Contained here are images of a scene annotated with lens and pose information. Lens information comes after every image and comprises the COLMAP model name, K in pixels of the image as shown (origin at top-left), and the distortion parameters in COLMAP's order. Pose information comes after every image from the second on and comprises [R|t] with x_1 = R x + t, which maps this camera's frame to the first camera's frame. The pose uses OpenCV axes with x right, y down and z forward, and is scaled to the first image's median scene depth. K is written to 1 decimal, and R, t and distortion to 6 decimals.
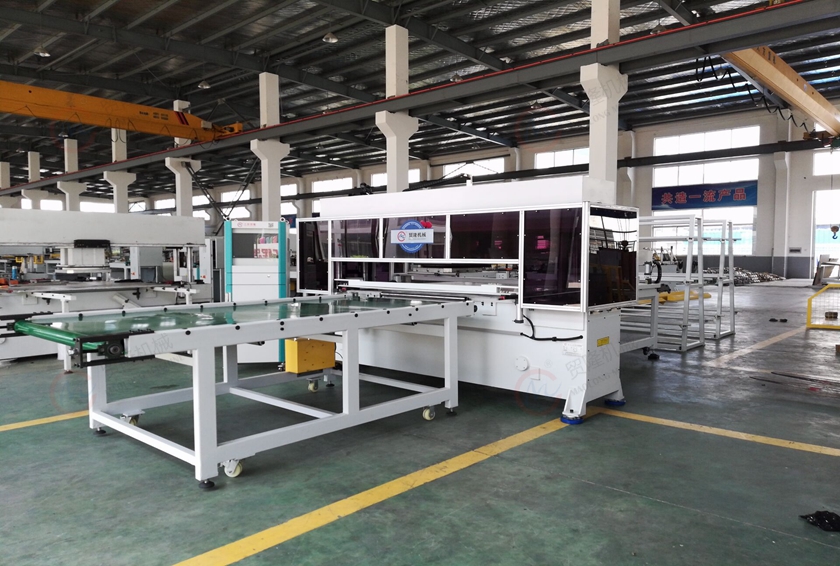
lens RADIAL K [[629.4, 0, 420.0], [0, 629.4, 283.0], [0, 0, 1]] dist [0.031238, -0.001457]
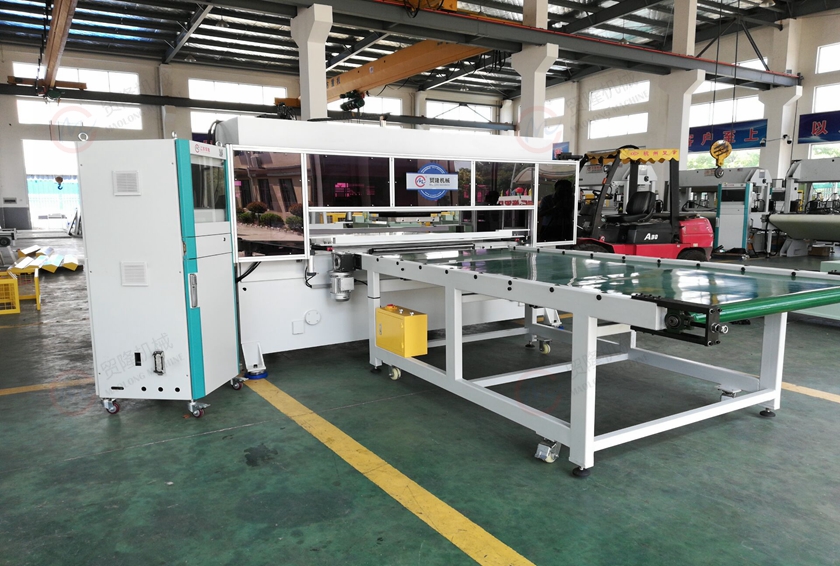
lens RADIAL K [[589.7, 0, 418.8], [0, 589.7, 343.6], [0, 0, 1]] dist [0.001042, -0.003680]
pose [[0.289821, -0.225119, 0.930229, -0.831149], [0.048708, 0.974153, 0.220573, -0.033678], [-0.955841, -0.018617, 0.293295, 0.738902]]
